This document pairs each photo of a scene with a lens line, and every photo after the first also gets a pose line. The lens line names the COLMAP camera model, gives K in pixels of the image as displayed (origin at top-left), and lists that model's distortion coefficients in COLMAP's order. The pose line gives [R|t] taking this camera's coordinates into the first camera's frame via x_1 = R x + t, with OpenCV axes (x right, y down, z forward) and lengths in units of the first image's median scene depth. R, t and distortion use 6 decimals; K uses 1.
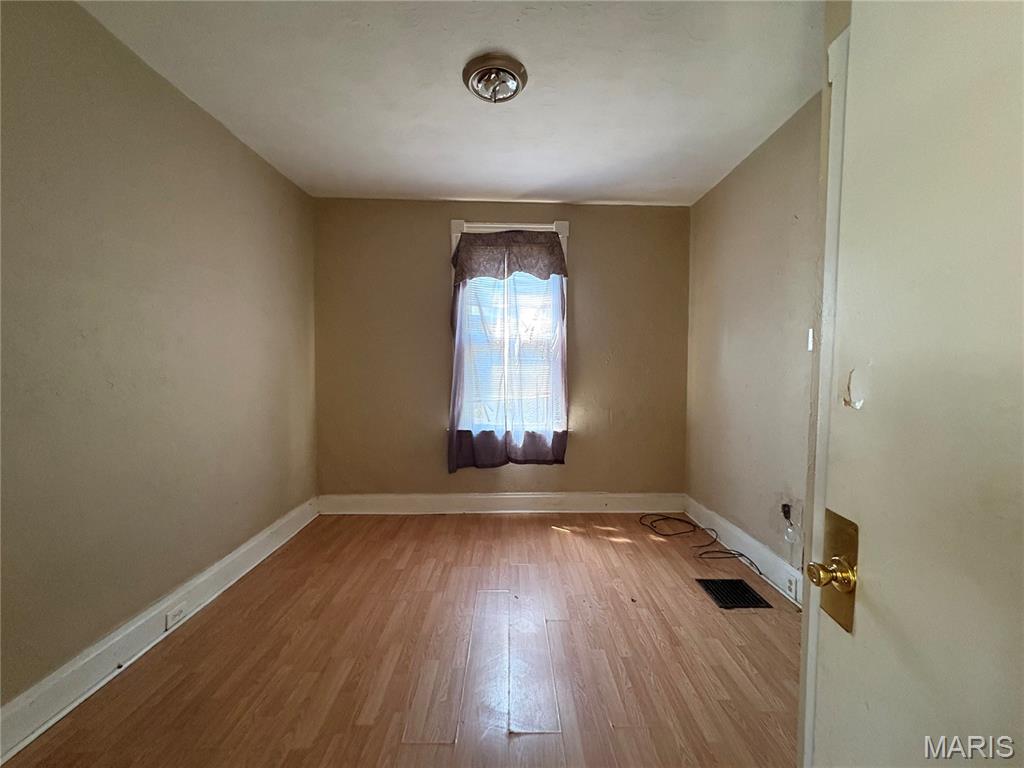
lens RADIAL K [[409.2, 0, 512.1], [0, 409.2, 382.4], [0, 0, 1]] dist [-0.000661, 0.000547]
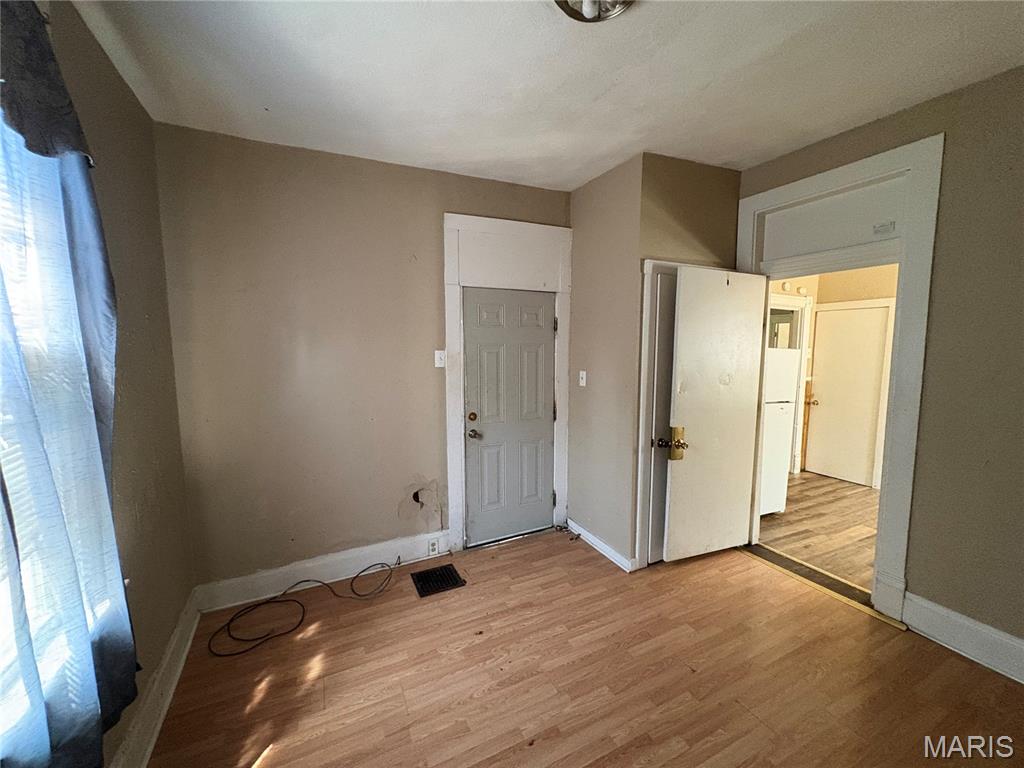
lens RADIAL K [[409.2, 0, 512.1], [0, 409.2, 382.4], [0, 0, 1]] dist [-0.000661, 0.000547]
pose [[-0.431419, -0.085094, 0.898130, -0.446127], [0.041871, 0.992580, 0.114156, -0.130100], [-0.901180, 0.086854, -0.424655, 1.041057]]
